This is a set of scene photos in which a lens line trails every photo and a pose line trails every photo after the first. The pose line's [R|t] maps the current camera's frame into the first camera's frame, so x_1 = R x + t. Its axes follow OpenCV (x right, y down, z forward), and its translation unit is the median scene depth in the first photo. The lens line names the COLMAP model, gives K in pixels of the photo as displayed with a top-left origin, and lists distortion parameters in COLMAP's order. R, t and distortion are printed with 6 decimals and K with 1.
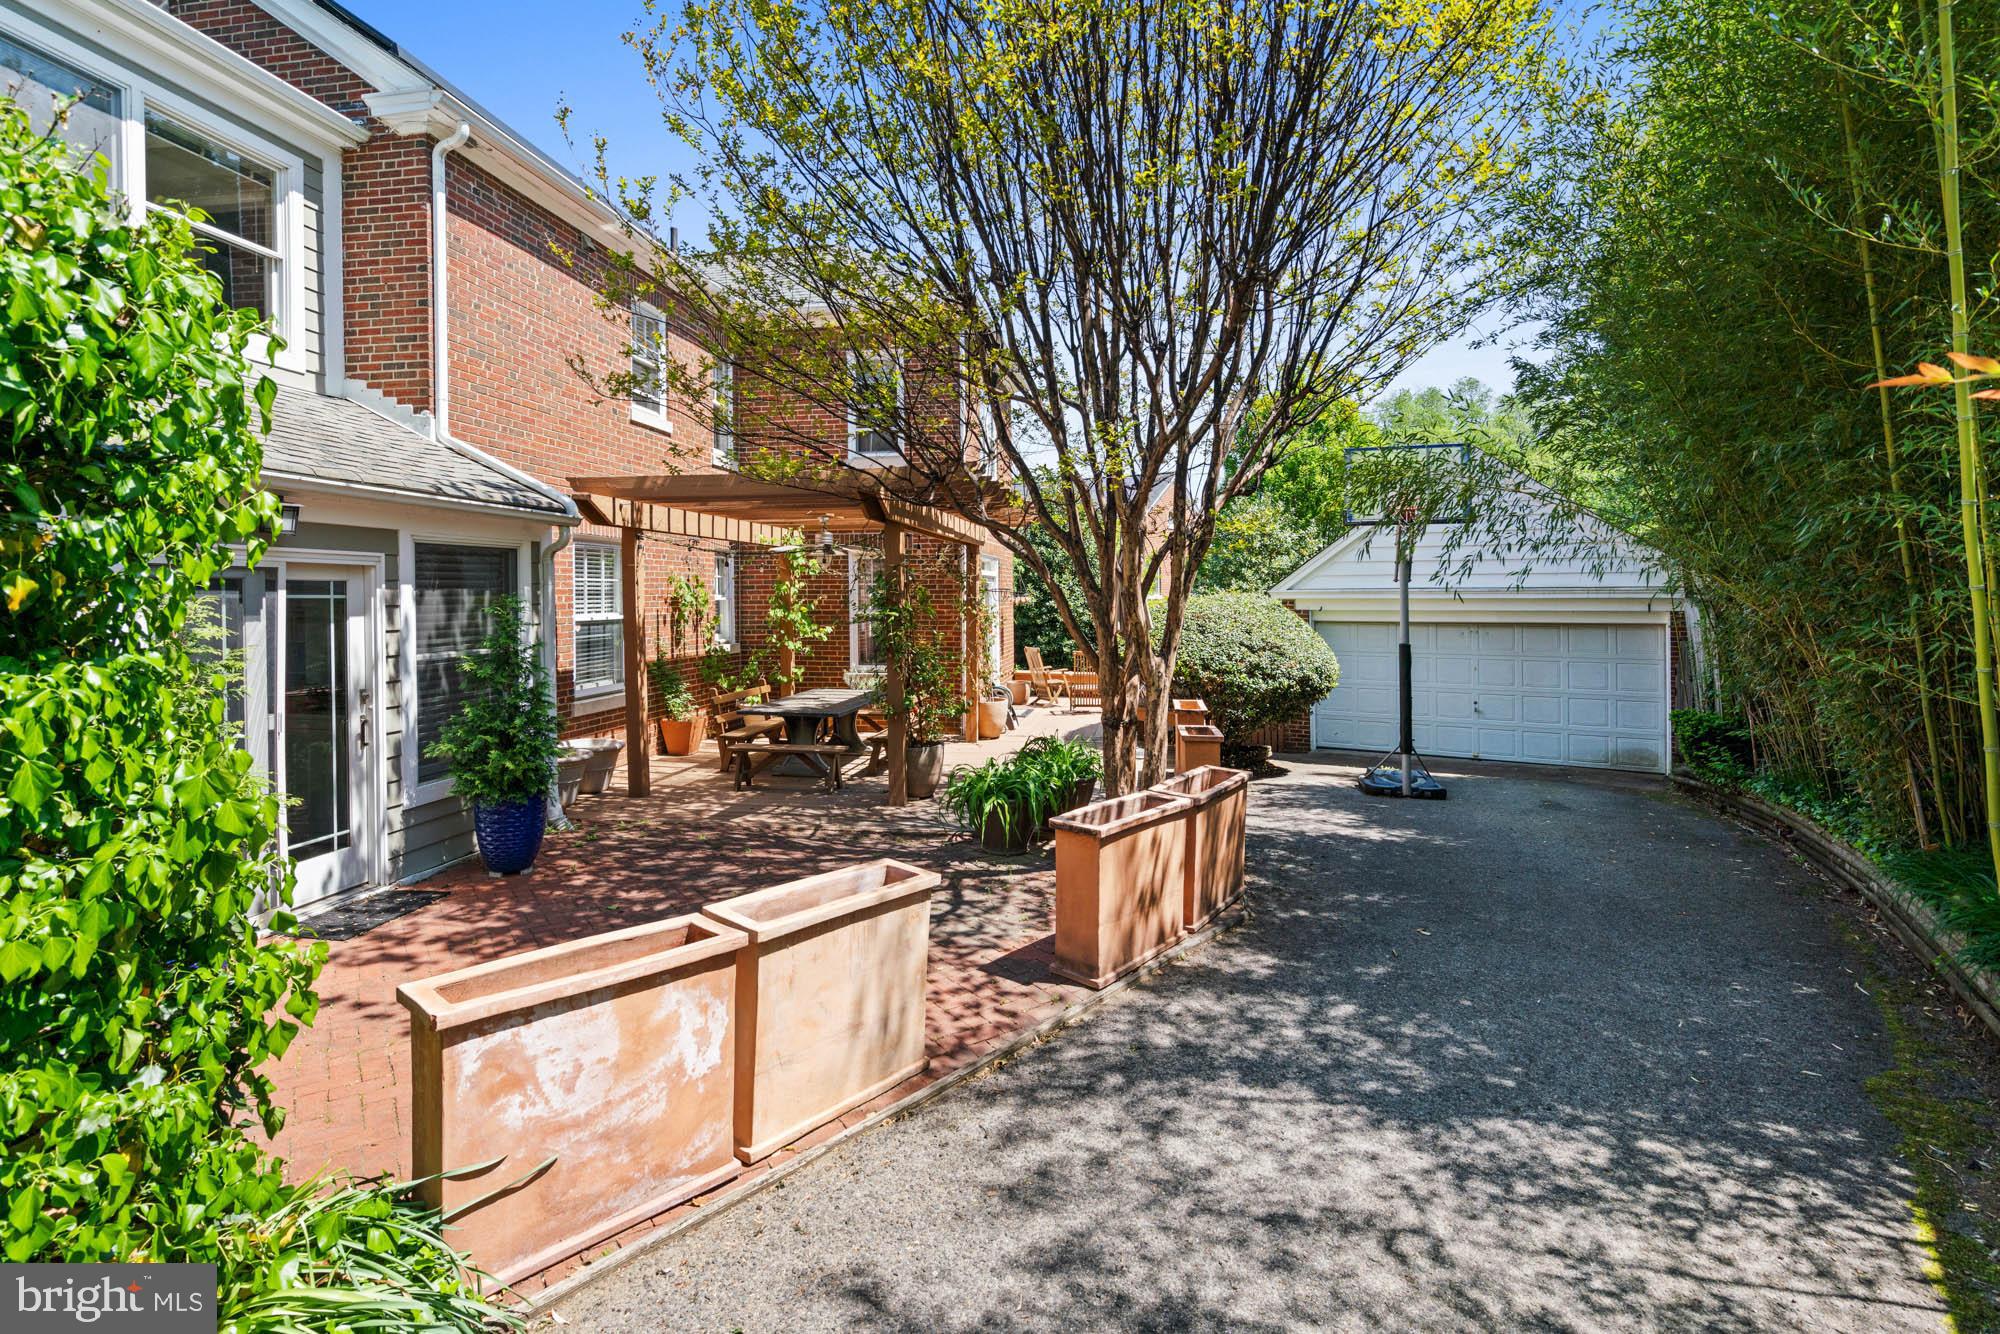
lens RADIAL K [[909.2, 0, 989.7], [0, 909.2, 605.2], [0, 0, 1]] dist [0.000545, 0.000120]
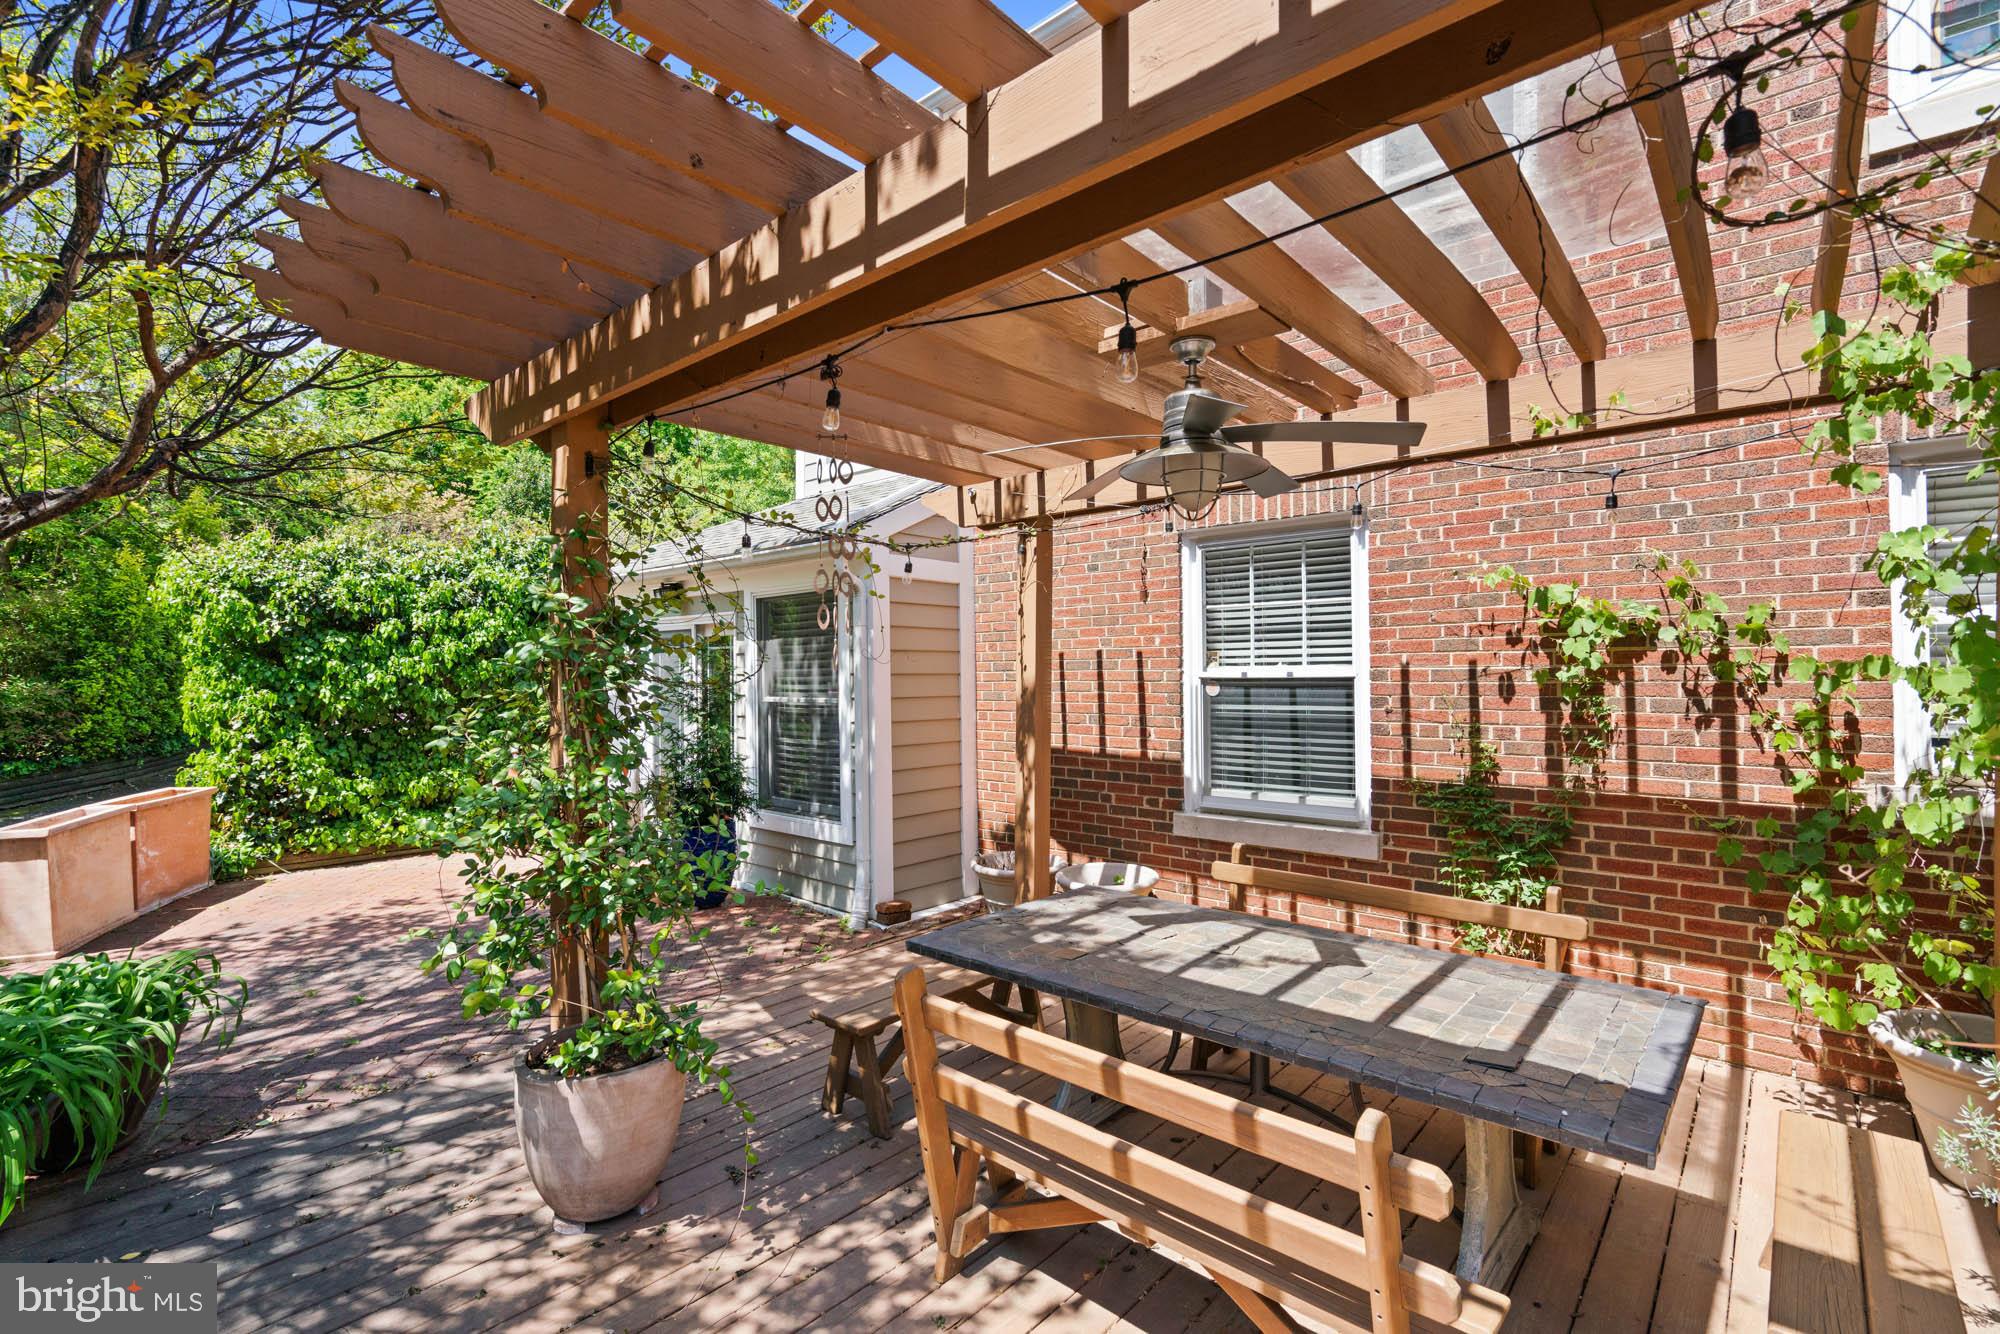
lens RADIAL K [[906.0, 0, 994.4], [0, 906.0, 669.1], [0, 0, 1]] dist [-0.001685, 0.000186]
pose [[-0.533929, 0.000497, -0.845529, 0.093835], [-0.001322, 0.999998, 0.001422, 0.009112], [0.845528, 0.001877, -0.533927, 0.996981]]
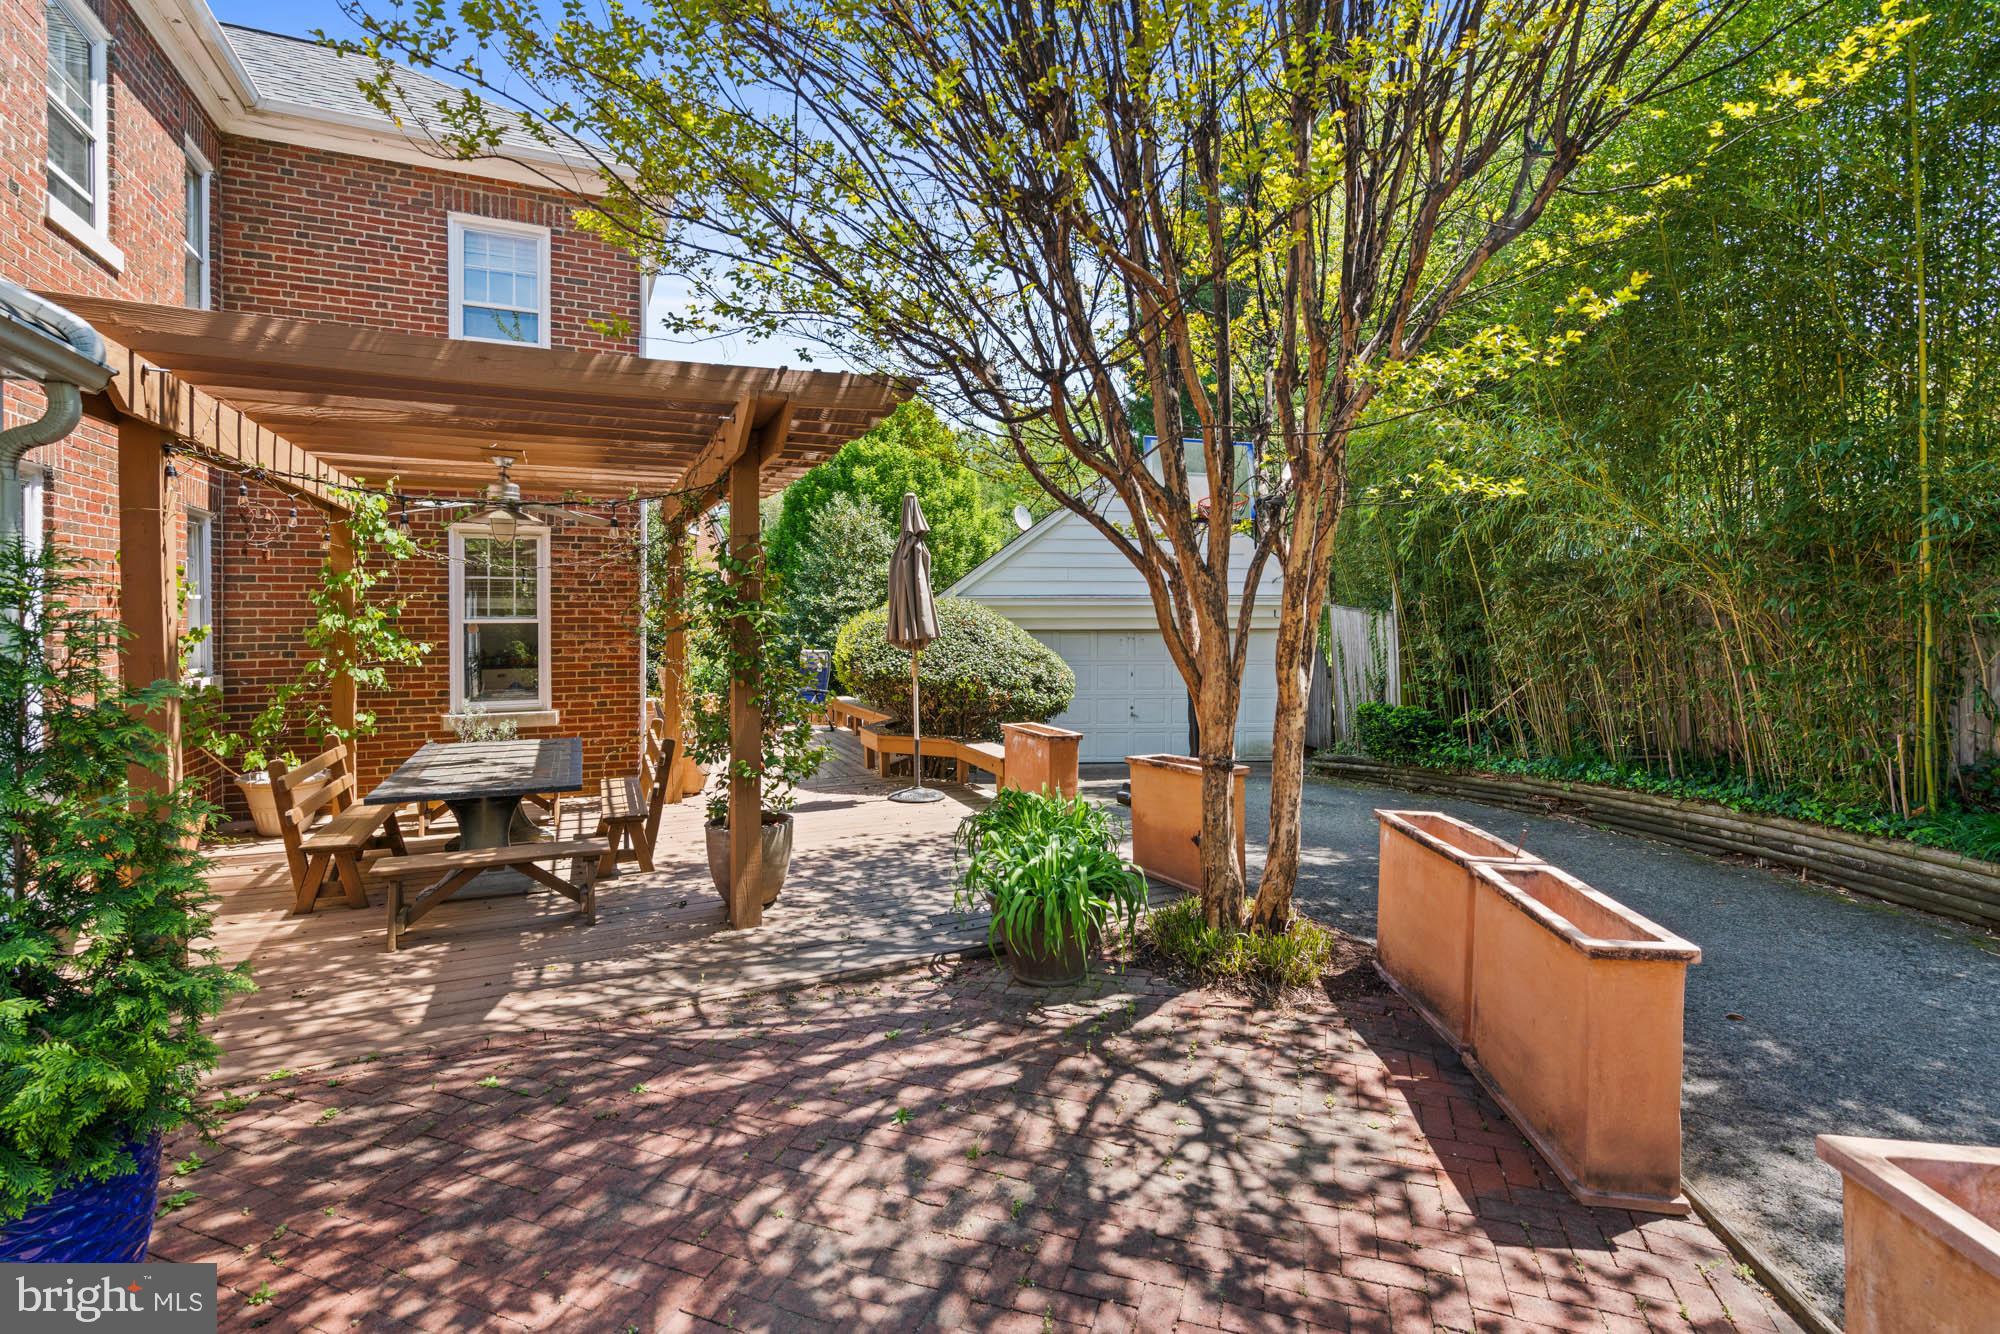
lens RADIAL K [[923.2, 0, 998.2], [0, 923.2, 611.7], [0, 0, 1]] dist [0.000404, 0.000531]
pose [[0.822669, 0.002086, 0.568517, -0.235152], [0.003280, 0.999959, -0.008416, 0.009672], [-0.568511, 0.008788, 0.822629, 0.285105]]
